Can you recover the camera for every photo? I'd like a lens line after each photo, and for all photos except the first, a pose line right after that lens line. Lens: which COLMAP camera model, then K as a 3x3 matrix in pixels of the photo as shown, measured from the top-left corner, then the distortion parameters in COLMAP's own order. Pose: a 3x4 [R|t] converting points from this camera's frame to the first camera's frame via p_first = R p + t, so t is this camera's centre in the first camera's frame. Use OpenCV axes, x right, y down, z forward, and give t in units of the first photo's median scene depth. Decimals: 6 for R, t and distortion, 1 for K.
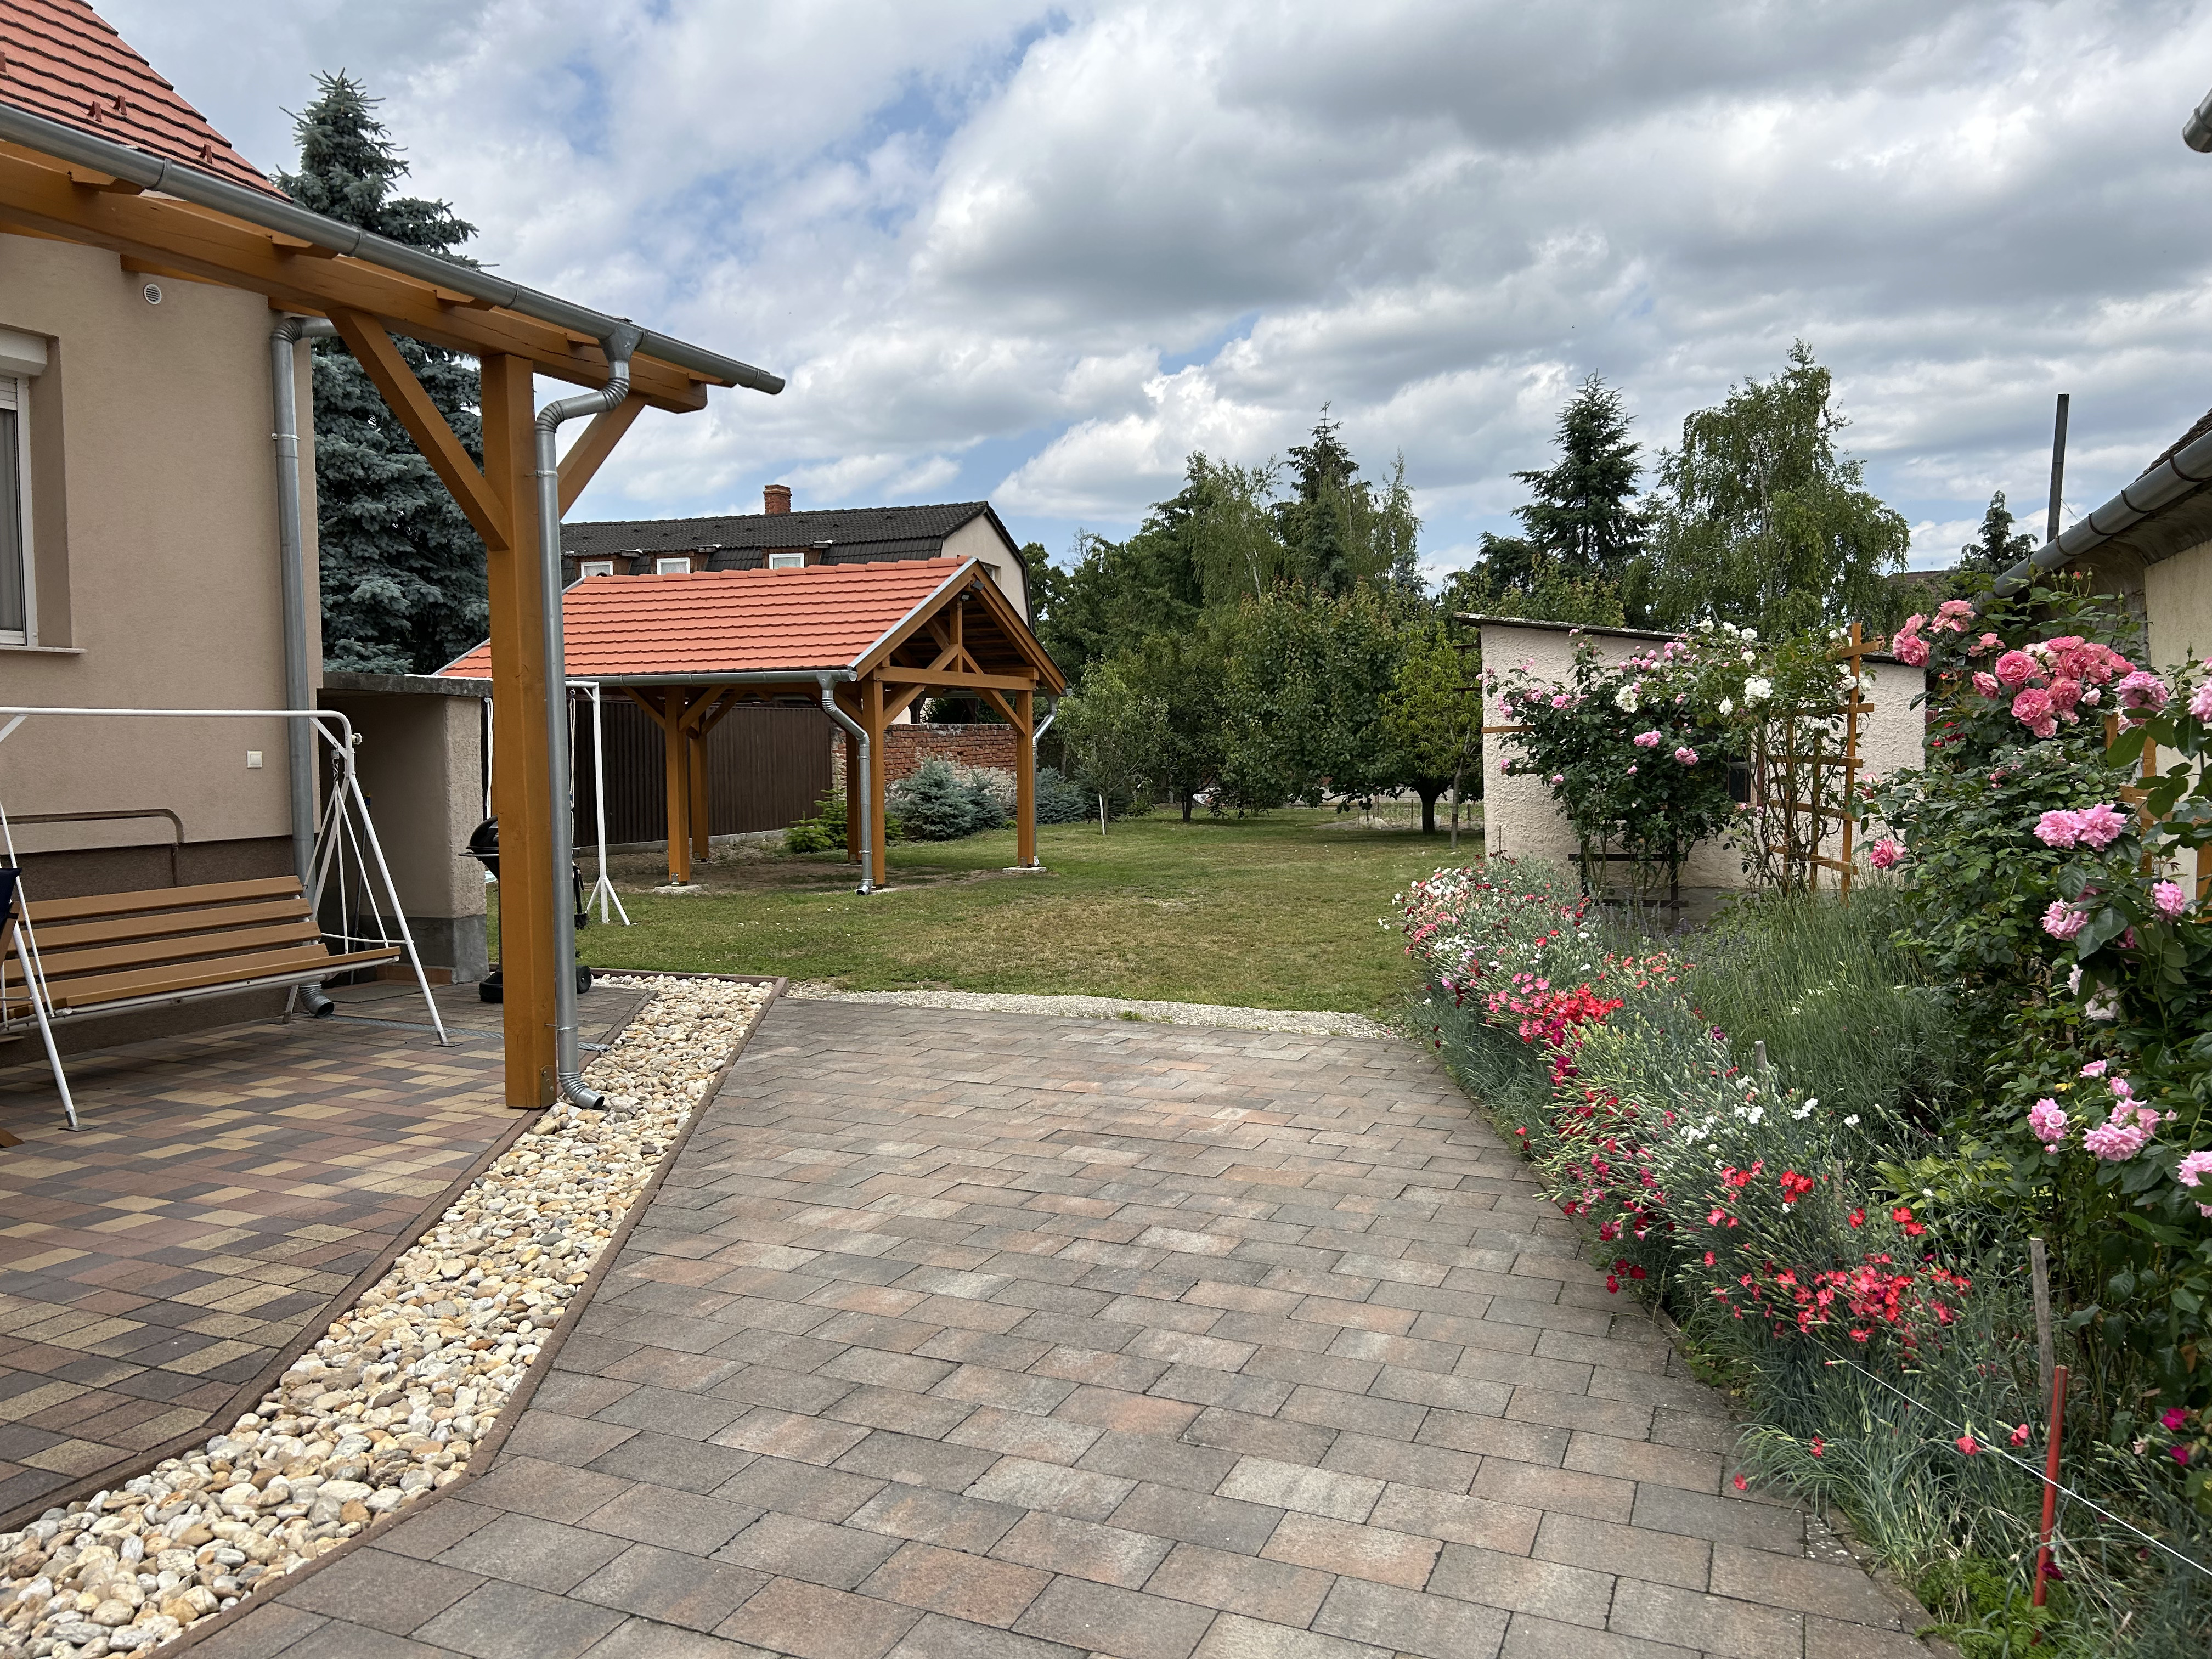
lens RADIAL K [[1658.5, 0, 1097.5], [0, 1658.5, 840.8], [0, 0, 1]] dist [0.049974, -0.054895]
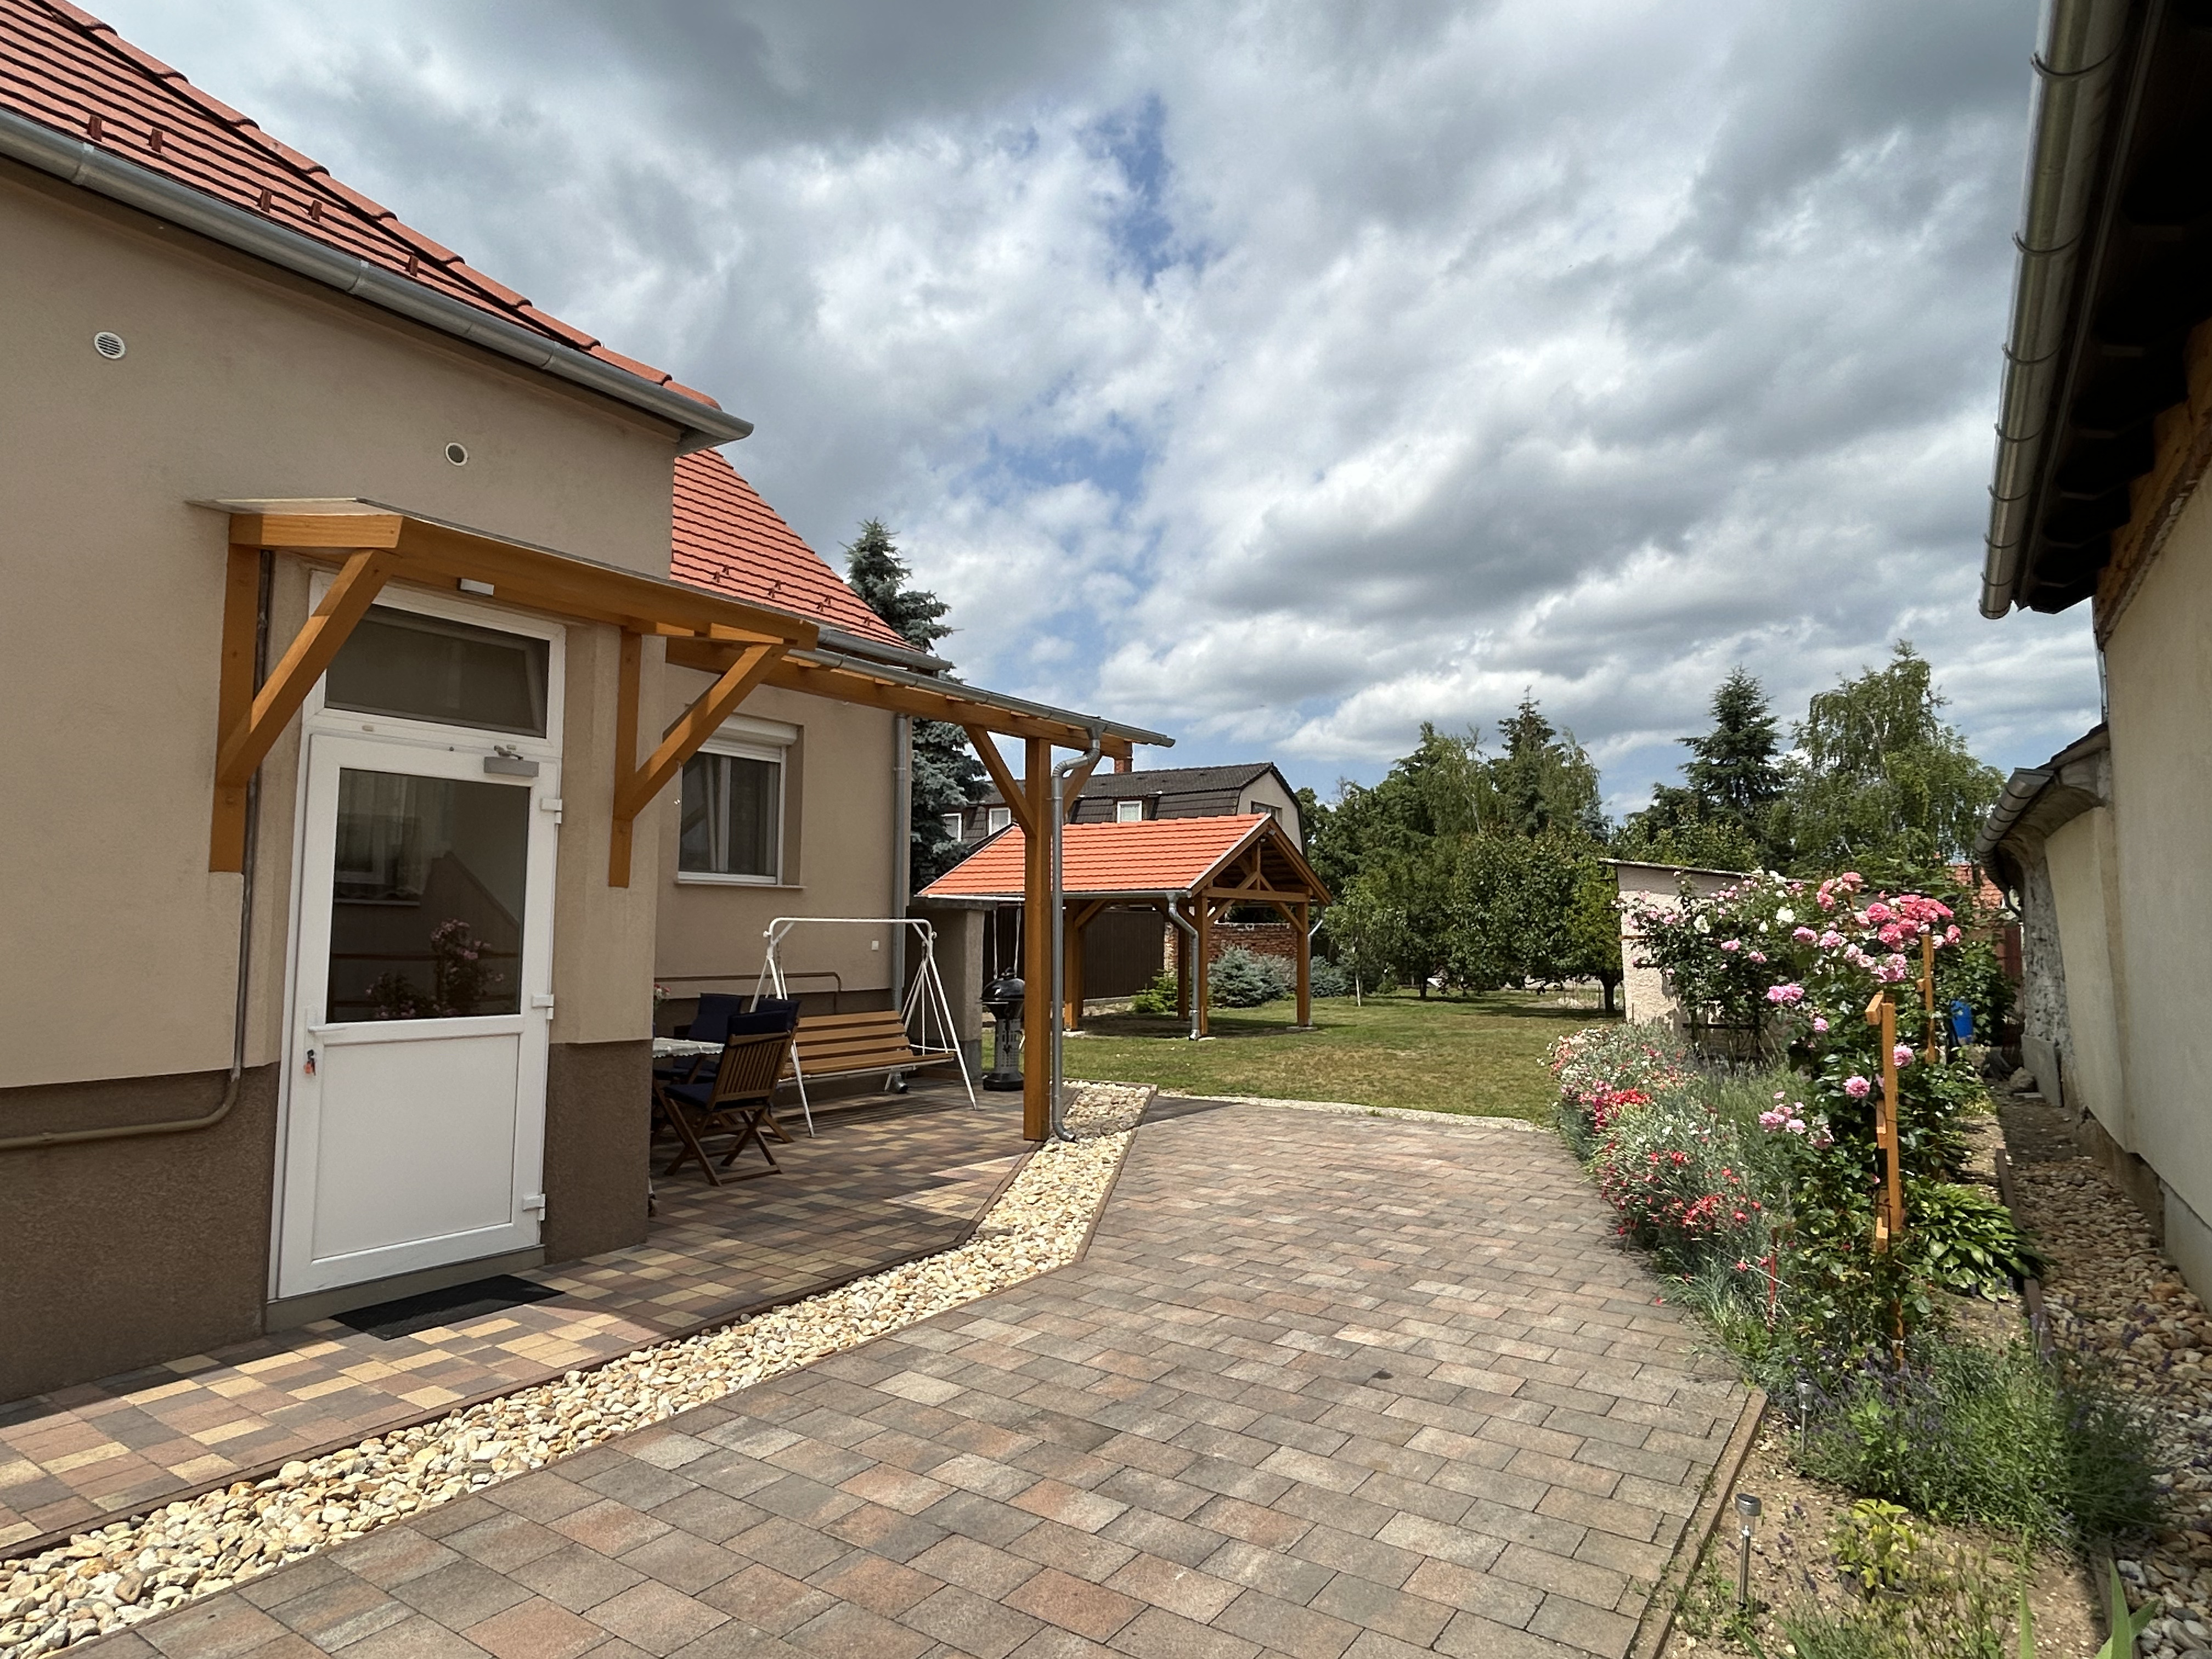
lens RADIAL K [[1255.0, 0, 1091.5], [0, 1255.0, 819.8], [0, 0, 1]] dist [0.013111, -0.002293]
pose [[0.978787, -0.005010, -0.204821, 0.001683], [-0.025894, 0.988660, -0.147924, 0.008647], [0.203239, 0.150089, 0.967557, -0.213963]]
